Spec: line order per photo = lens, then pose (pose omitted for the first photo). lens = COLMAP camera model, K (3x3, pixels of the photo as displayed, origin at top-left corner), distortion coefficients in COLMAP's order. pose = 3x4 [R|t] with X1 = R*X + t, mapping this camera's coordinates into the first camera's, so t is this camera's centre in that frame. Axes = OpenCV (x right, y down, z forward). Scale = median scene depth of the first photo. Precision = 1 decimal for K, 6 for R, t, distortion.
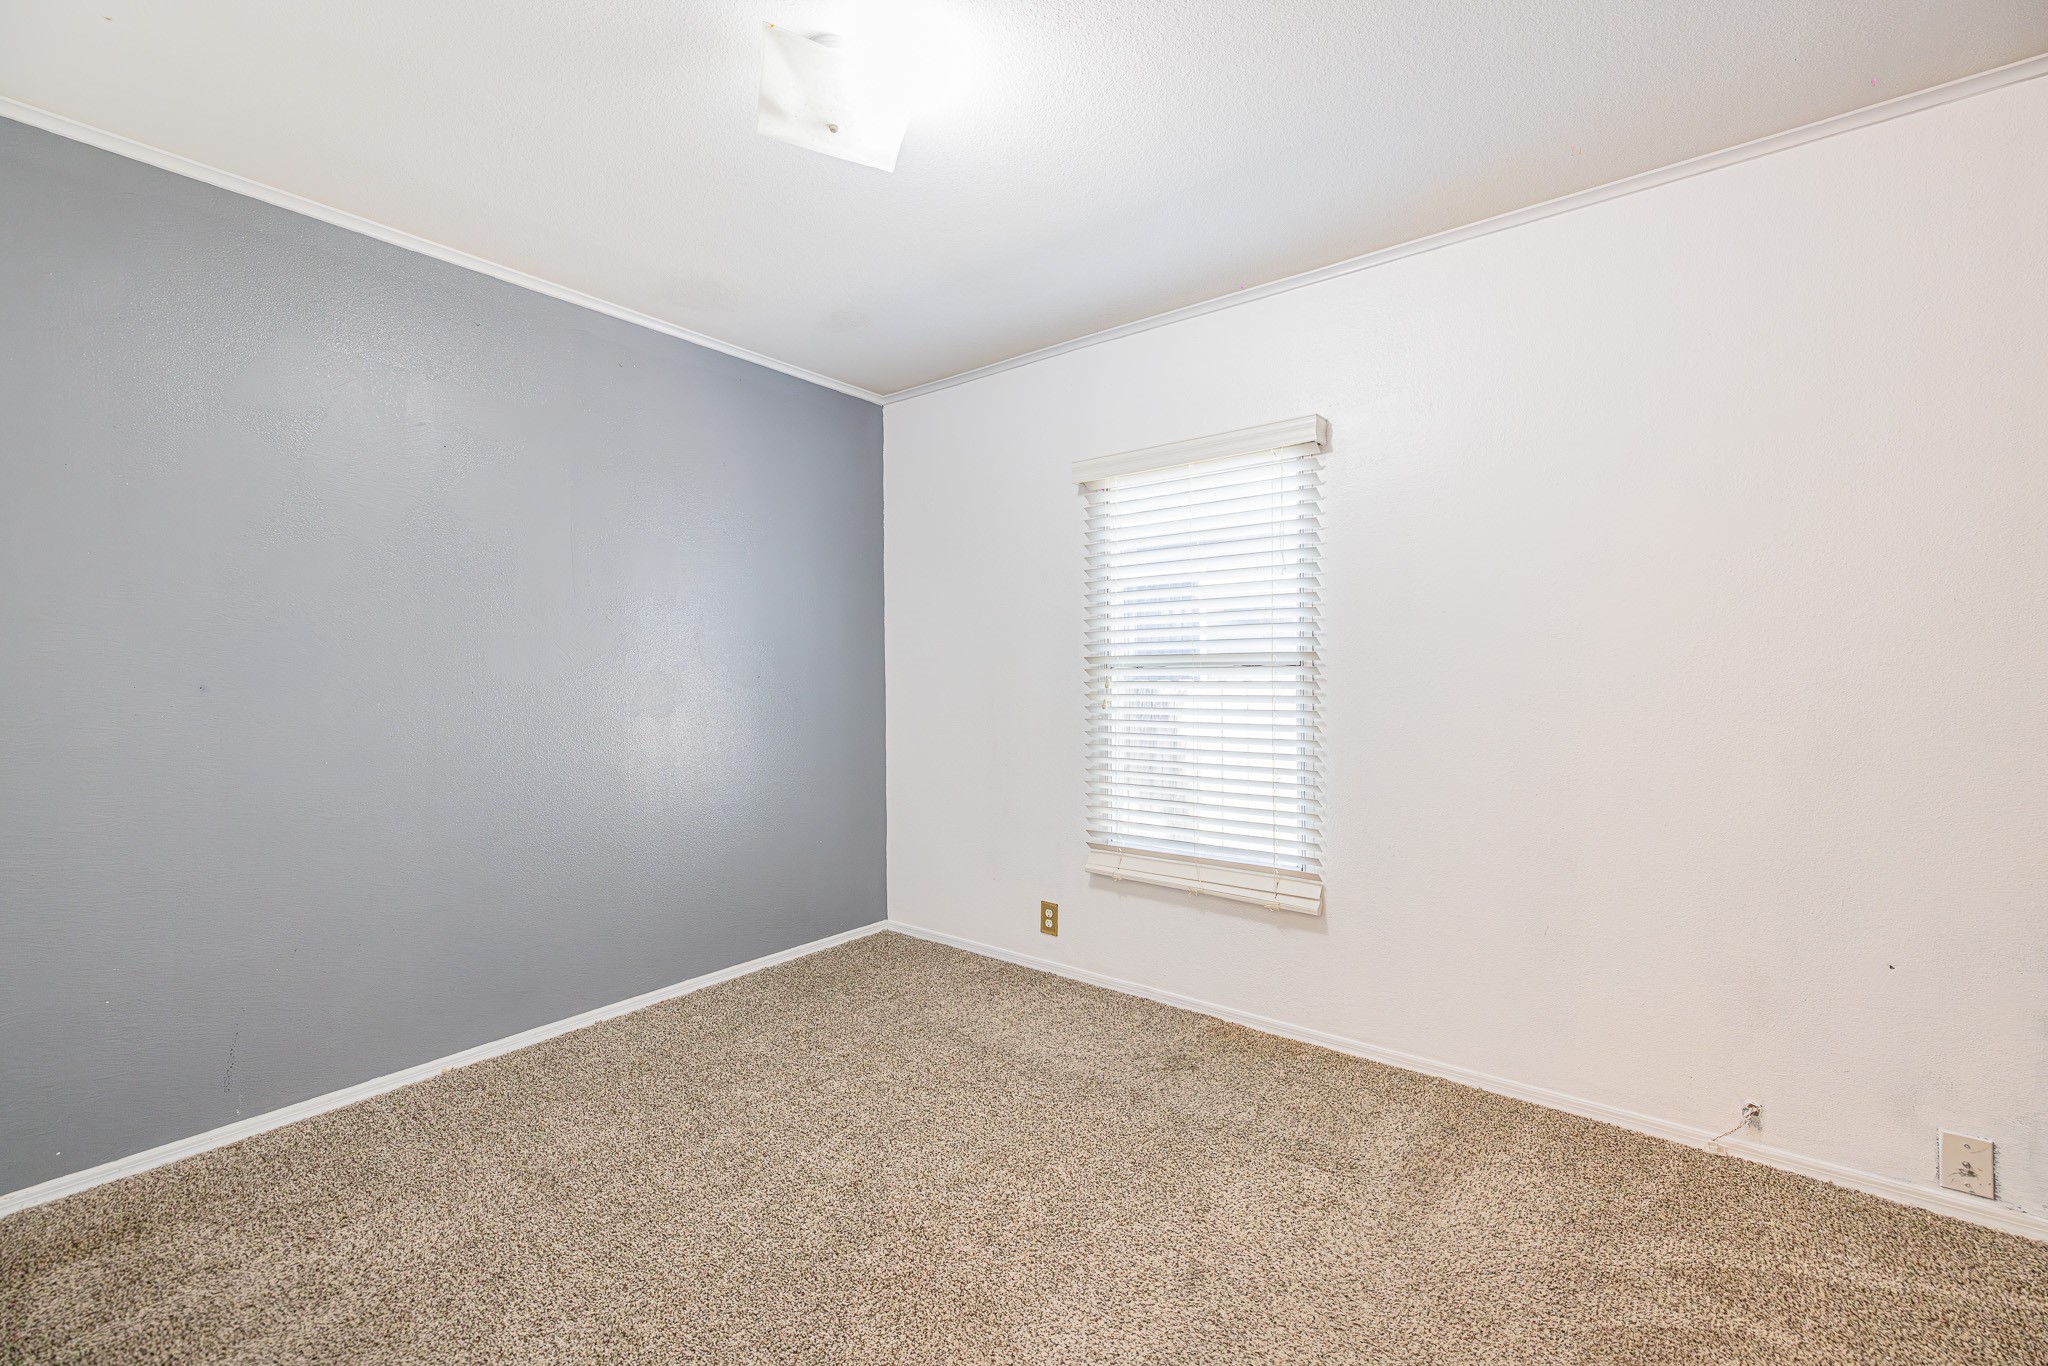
lens RADIAL K [[856.6, 0, 1025.6], [0, 856.6, 672.6], [0, 0, 1]] dist [-0.000243, 0.000240]
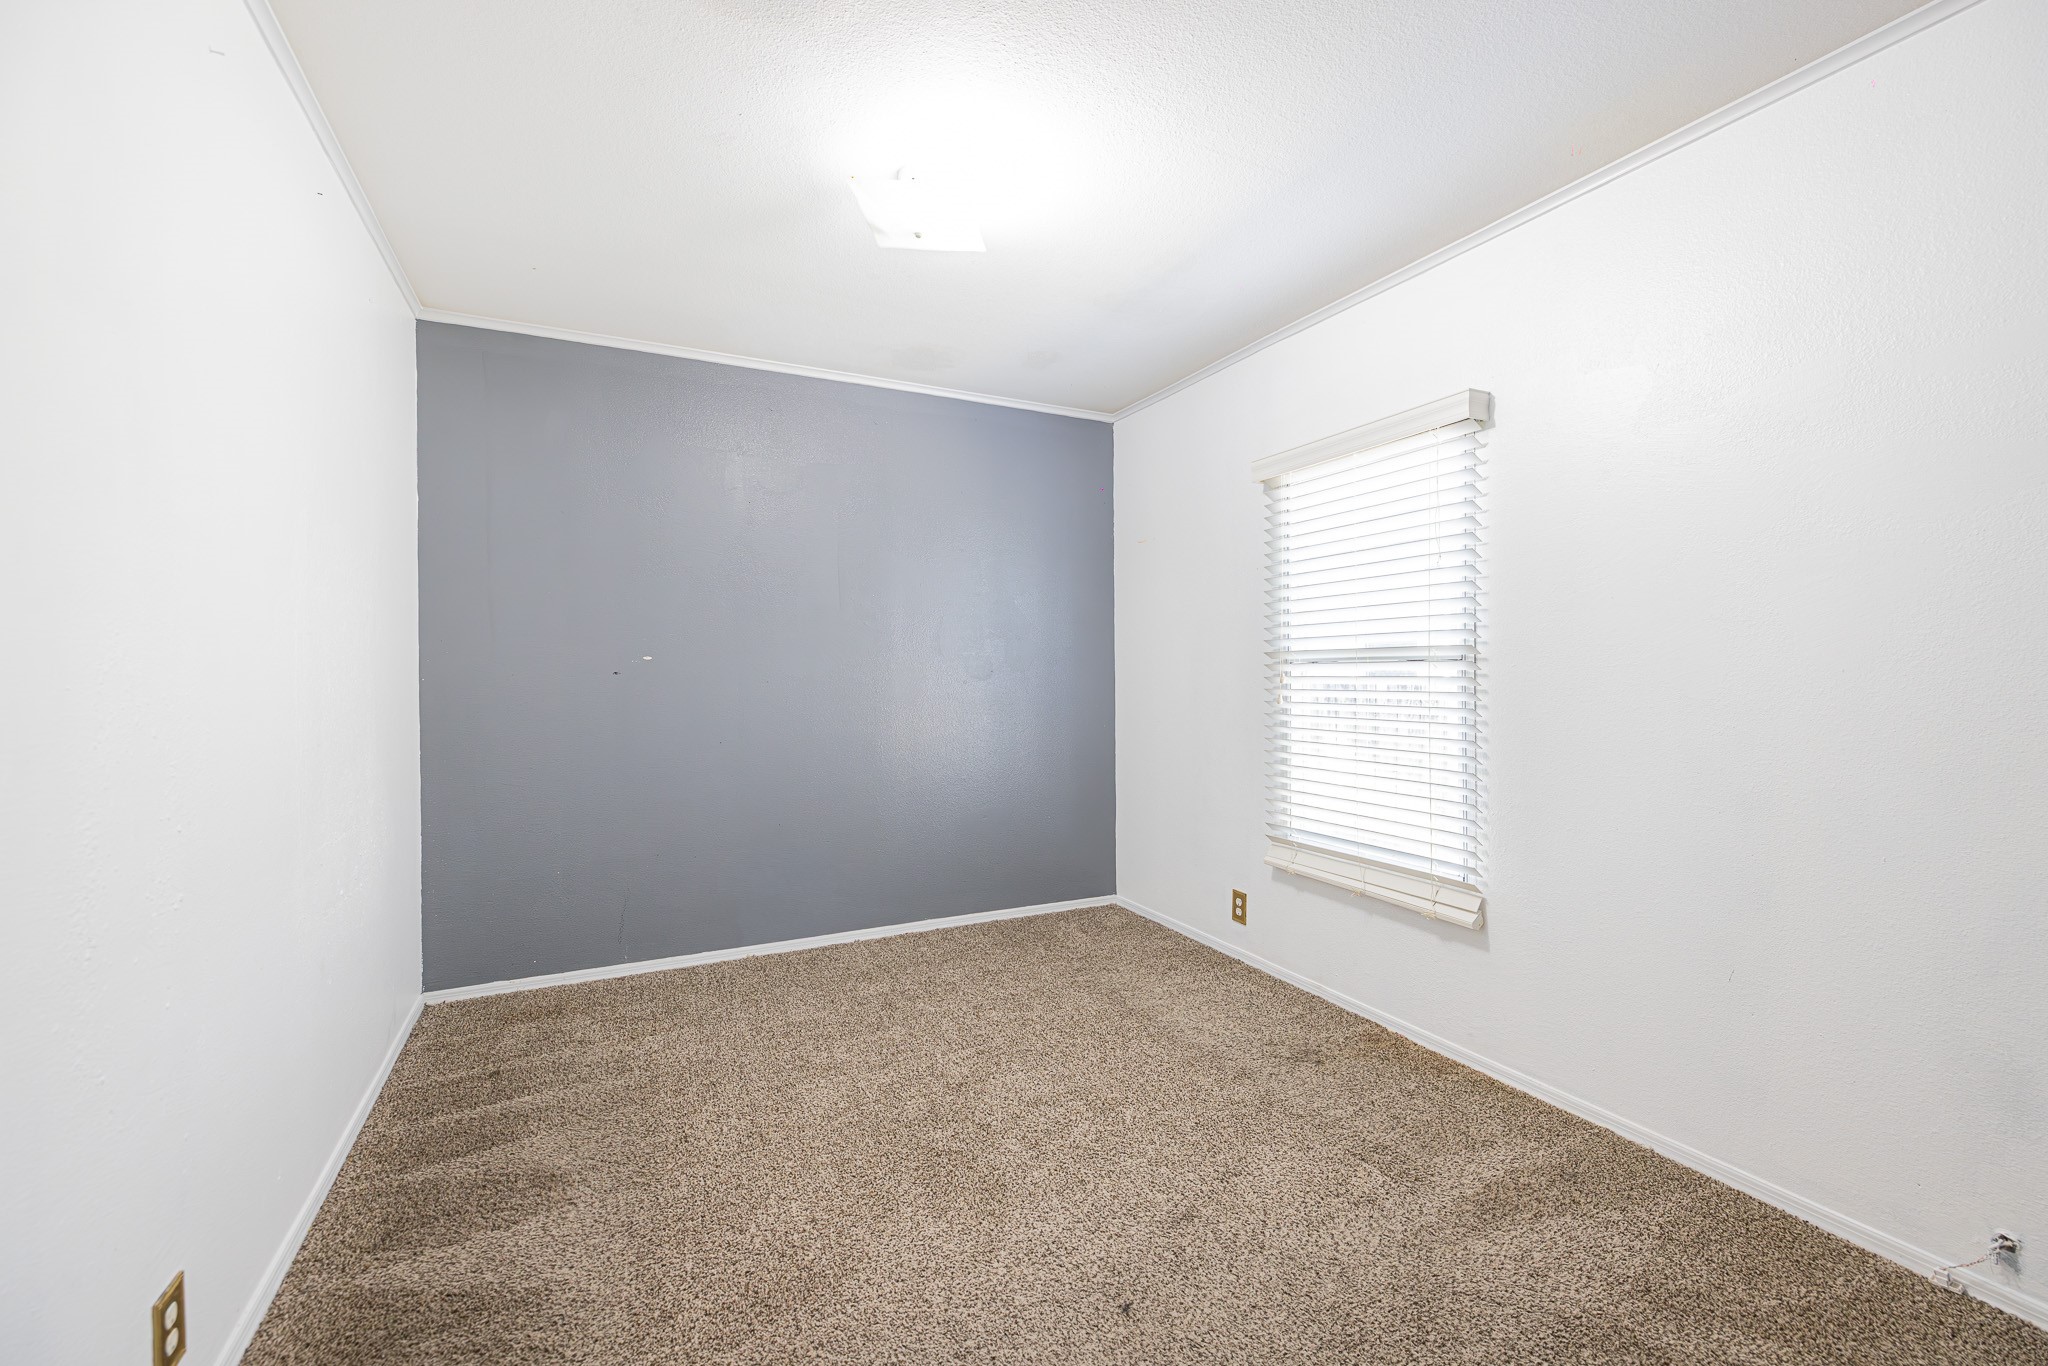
lens RADIAL K [[856.6, 0, 1025.6], [0, 856.6, 672.6], [0, 0, 1]] dist [-0.000243, 0.000240]
pose [[0.901313, 0.003422, -0.433156, 0.293491], [-0.002008, 0.999991, 0.003722, 0.003097], [0.433165, -0.002485, 0.901311, -0.043697]]
